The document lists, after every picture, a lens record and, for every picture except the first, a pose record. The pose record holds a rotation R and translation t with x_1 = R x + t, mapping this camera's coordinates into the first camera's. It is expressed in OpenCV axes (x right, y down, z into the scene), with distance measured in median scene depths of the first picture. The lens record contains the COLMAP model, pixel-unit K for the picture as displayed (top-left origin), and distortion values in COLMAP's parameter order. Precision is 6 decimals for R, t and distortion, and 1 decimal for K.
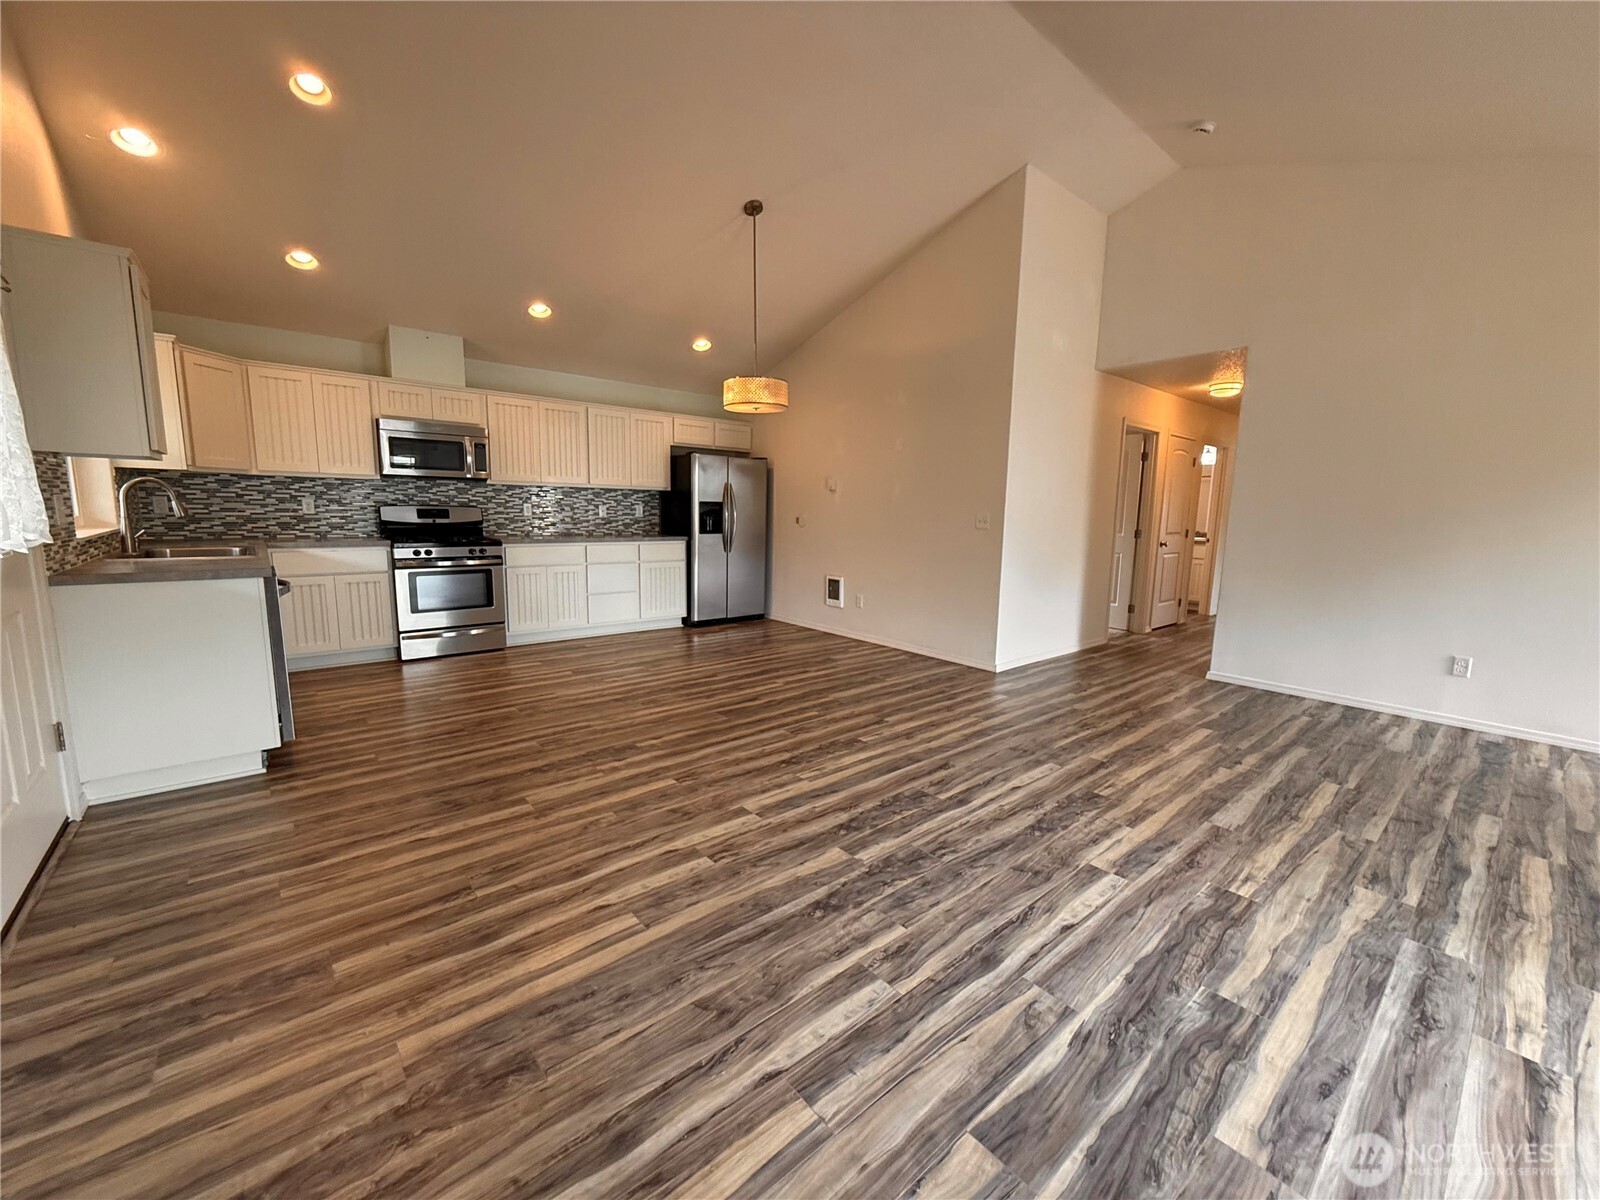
lens RADIAL K [[637.5, 0, 804.5], [0, 637.5, 602.5], [0, 0, 1]] dist [-0.000416, 0.000290]
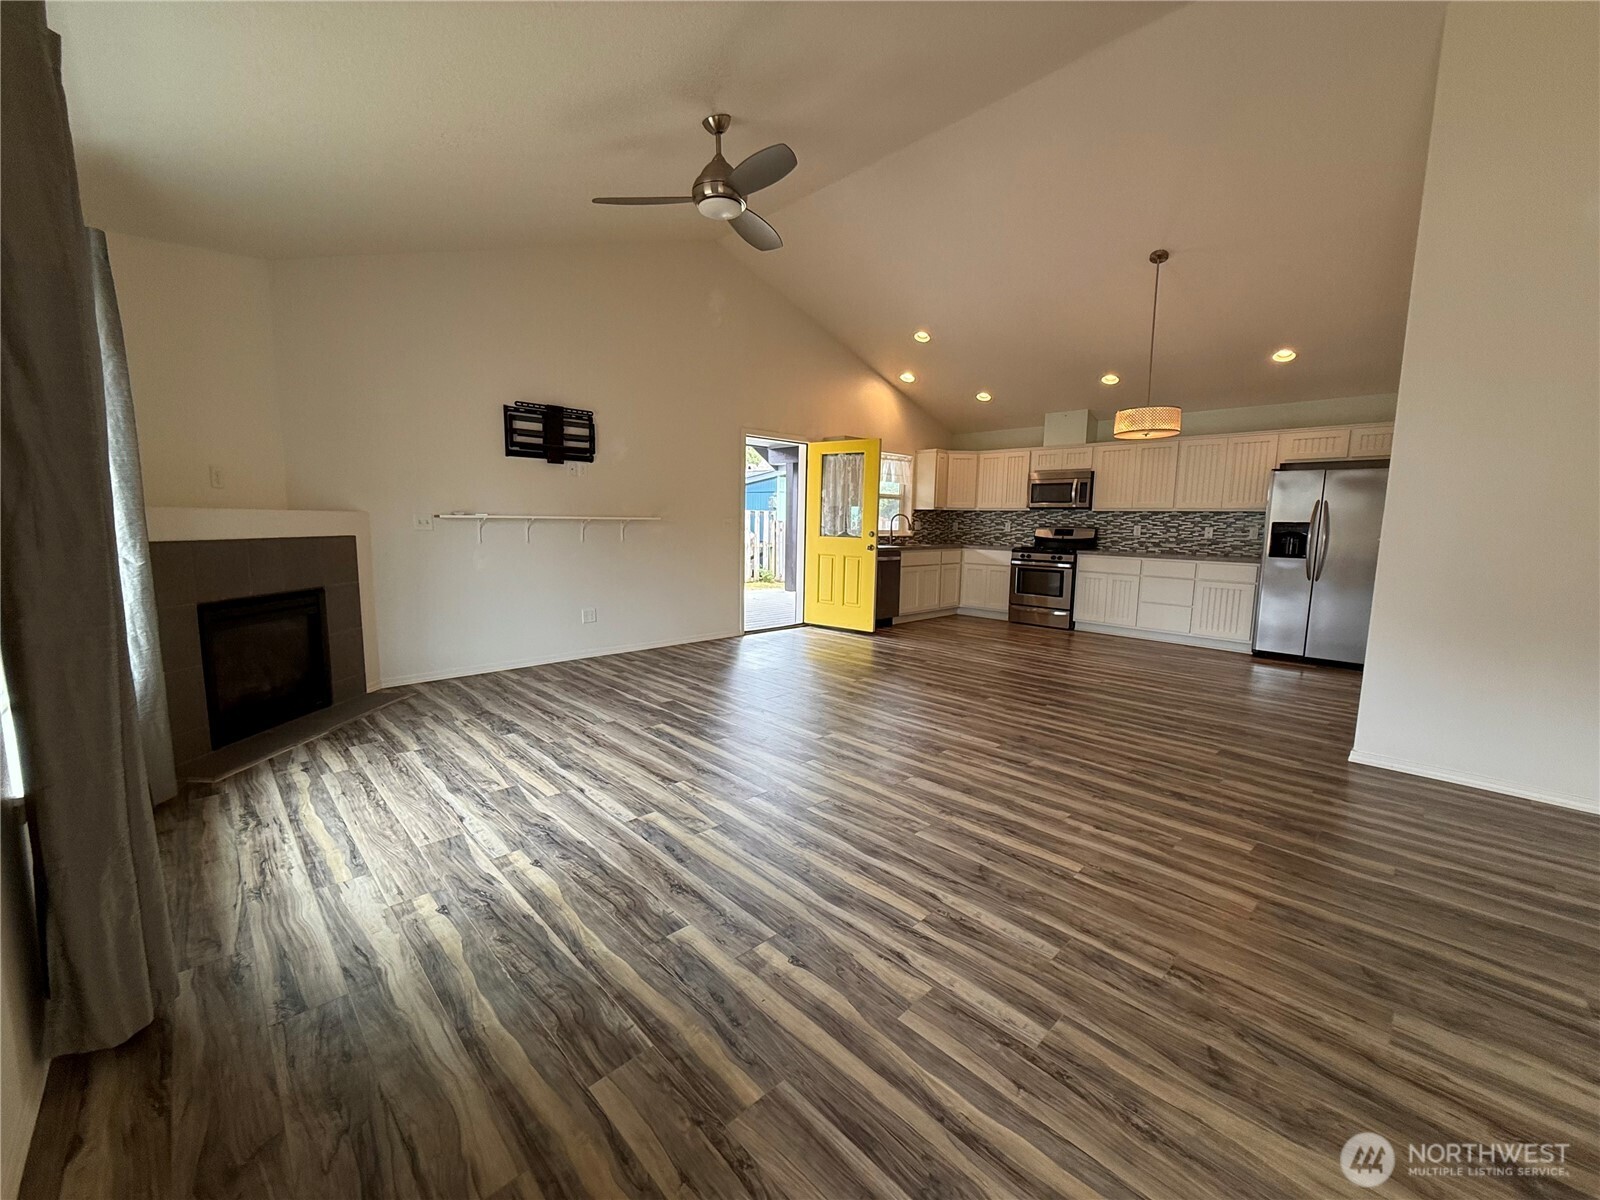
lens RADIAL K [[637.5, 0, 803.8], [0, 637.5, 599.6], [0, 0, 1]] dist [-0.000416, 0.000290]
pose [[0.064524, 0.104167, -0.992465, 1.474804], [-0.162443, 0.982368, 0.092546, -0.044802], [0.984606, 0.155248, 0.080308, 0.547473]]
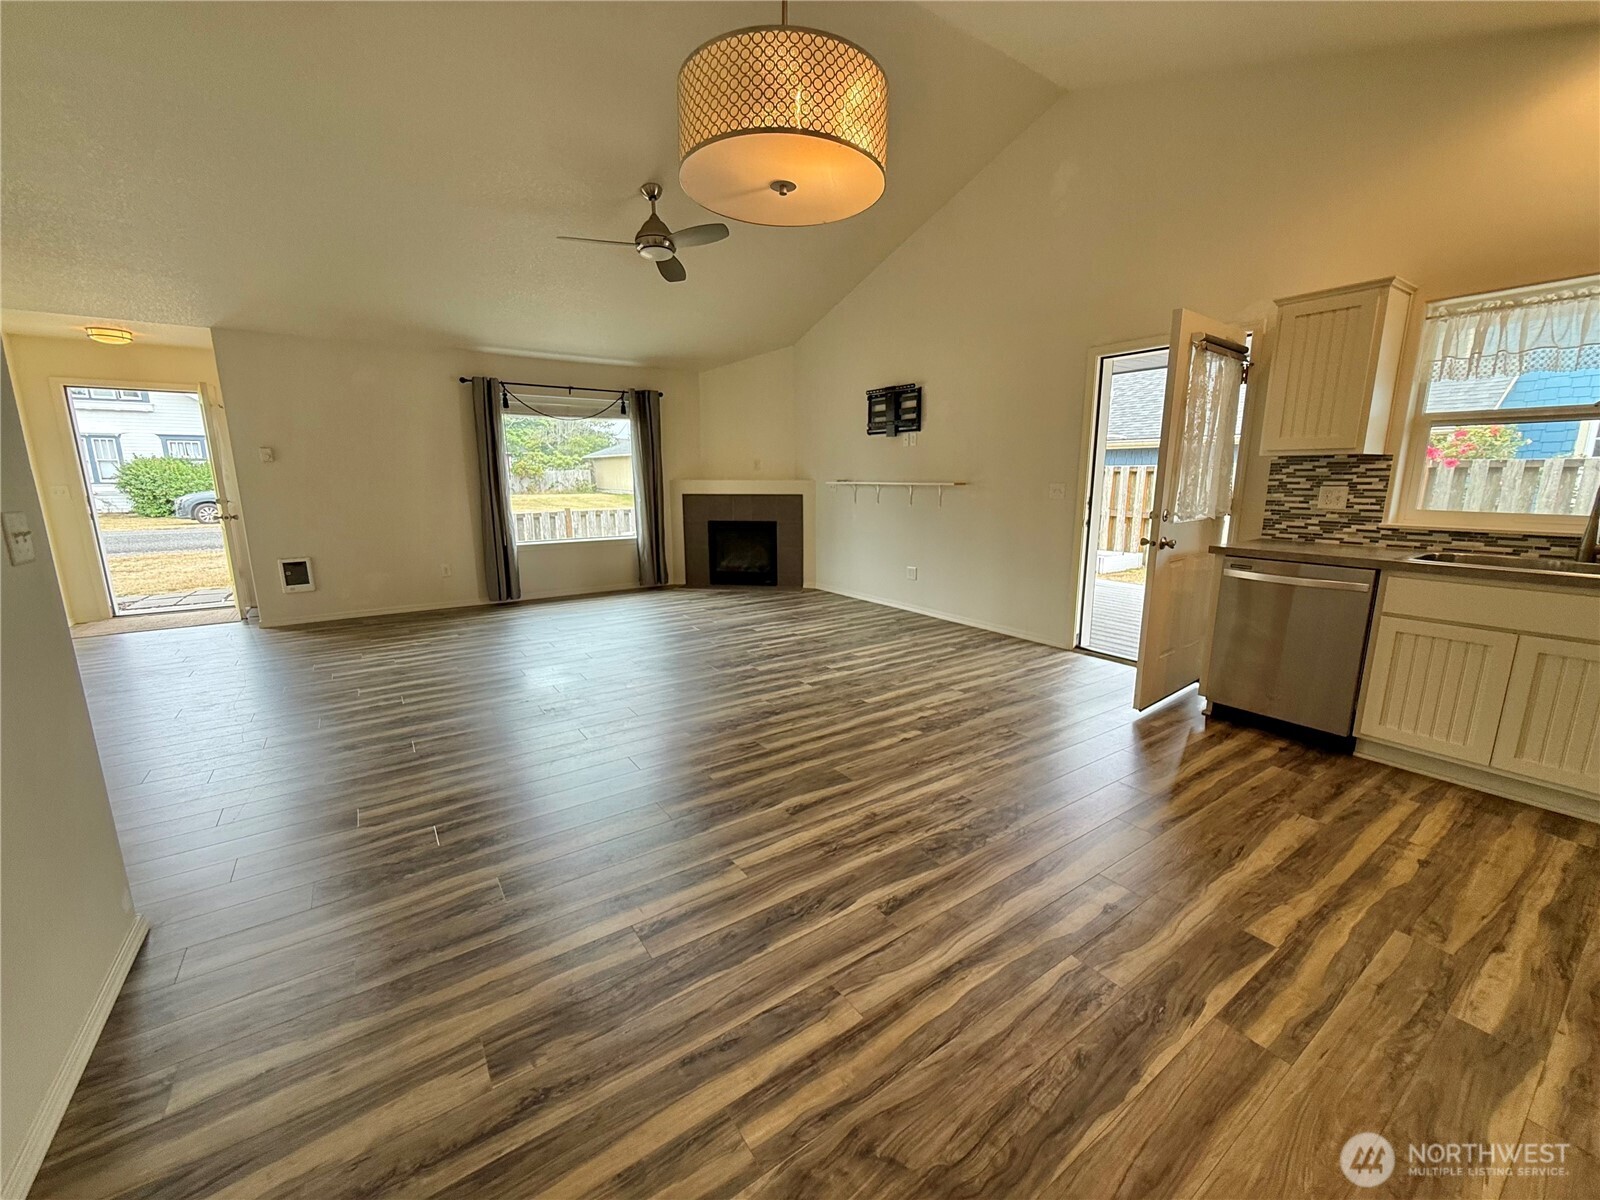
lens RADIAL K [[637.5, 0, 805.7], [0, 637.5, 605.4], [0, 0, 1]] dist [-0.000416, 0.000290]
pose [[-0.995160, -0.037128, 0.090979, -0.180436], [-0.003385, 0.938272, 0.345883, -0.321023], [-0.098205, 0.343901, -0.933857, 1.993421]]
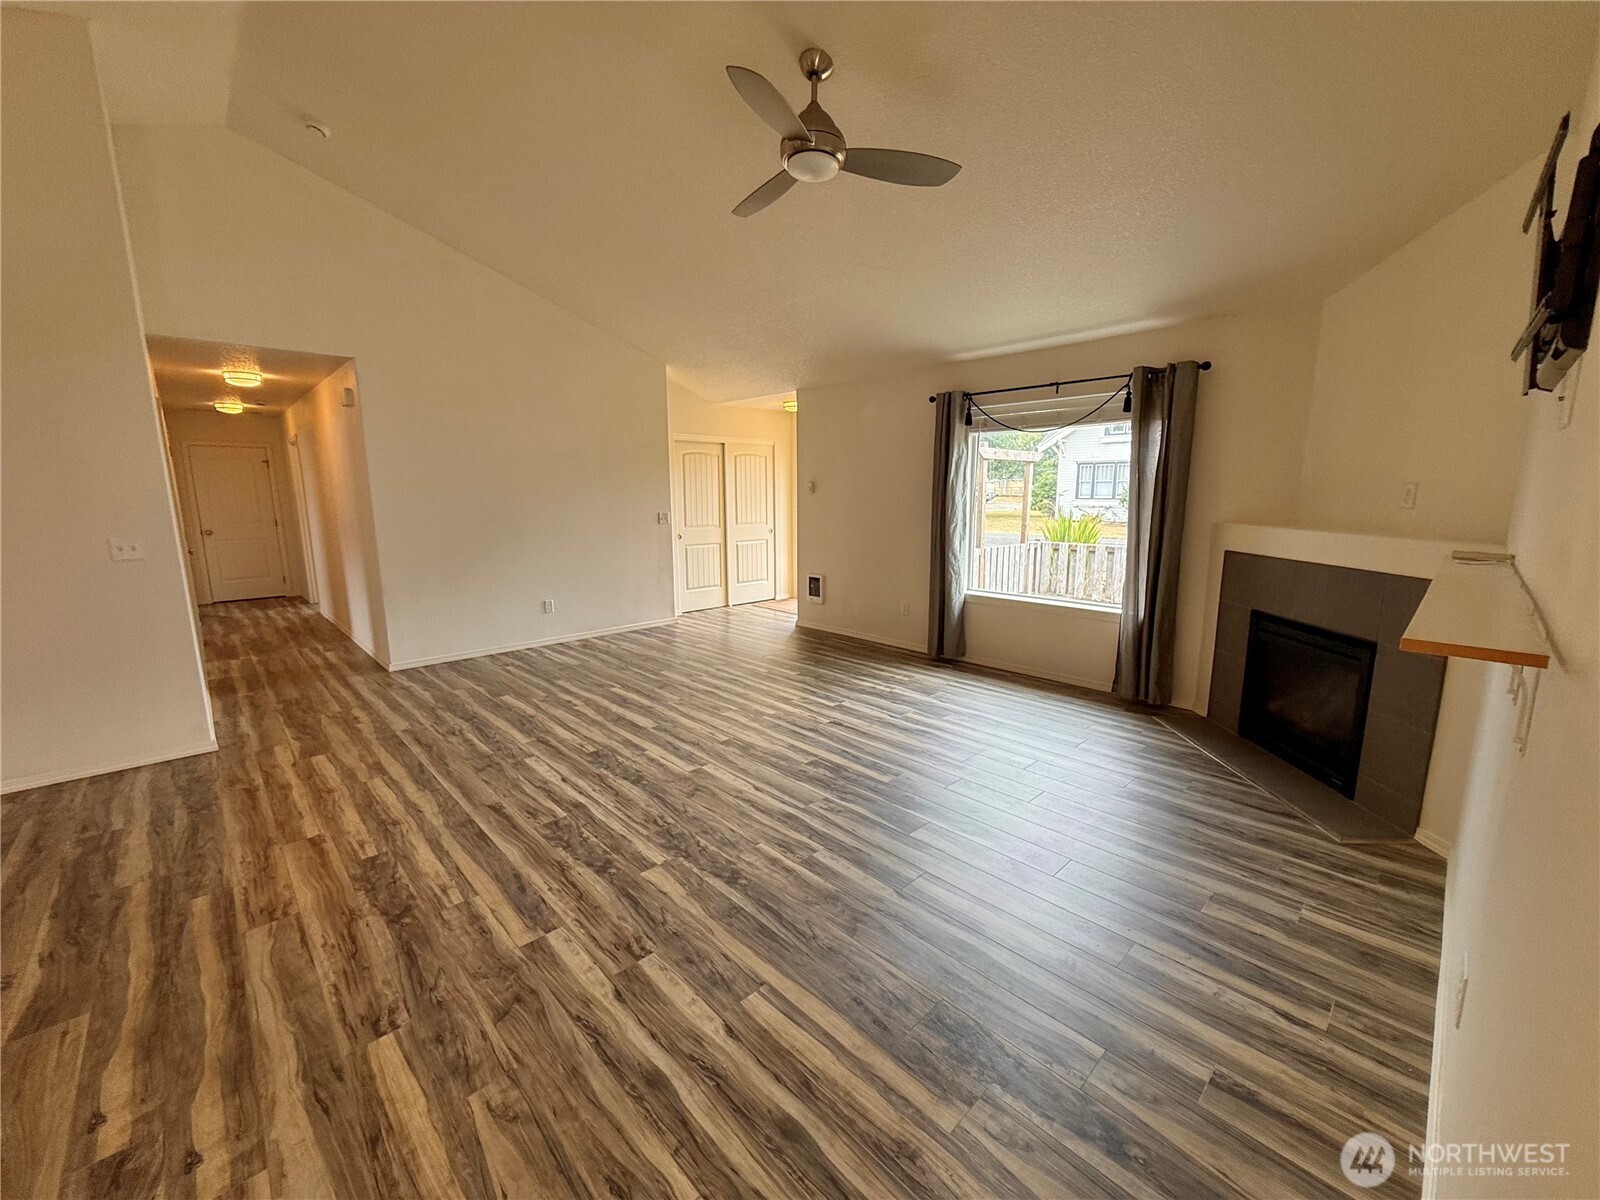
lens RADIAL K [[637.5, 0, 803.5], [0, 637.5, 603.0], [0, 0, 1]] dist [-0.000416, 0.000290]
pose [[-0.058928, -0.192503, 0.979525, -0.676250], [0.150780, 0.968257, 0.199360, -0.156762], [-0.986809, 0.159441, -0.028032, 0.528593]]
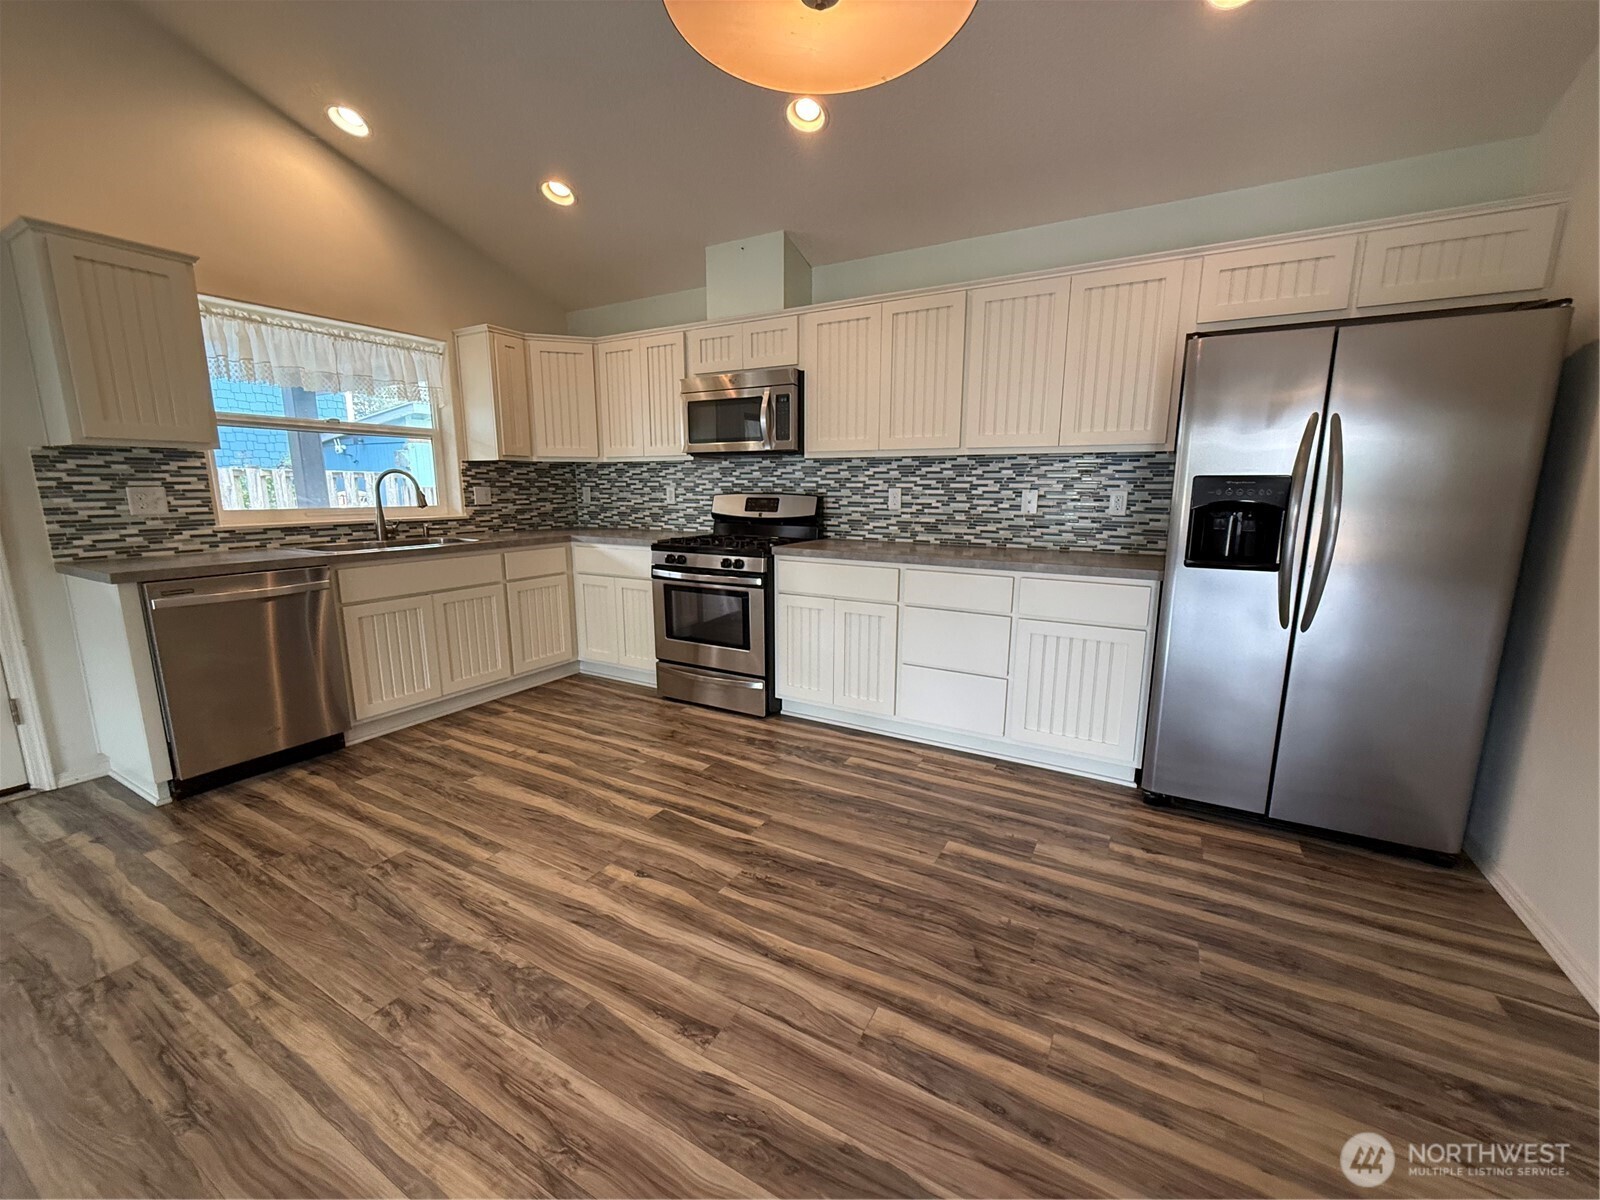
lens RADIAL K [[637.5, 0, 805.5], [0, 637.5, 599.6], [0, 0, 1]] dist [-0.000416, 0.000290]
pose [[0.348656, 0.146308, -0.925761, 0.201365], [-0.132955, 0.985473, 0.105673, -0.201320], [0.927773, 0.086241, 0.363043, 1.373131]]
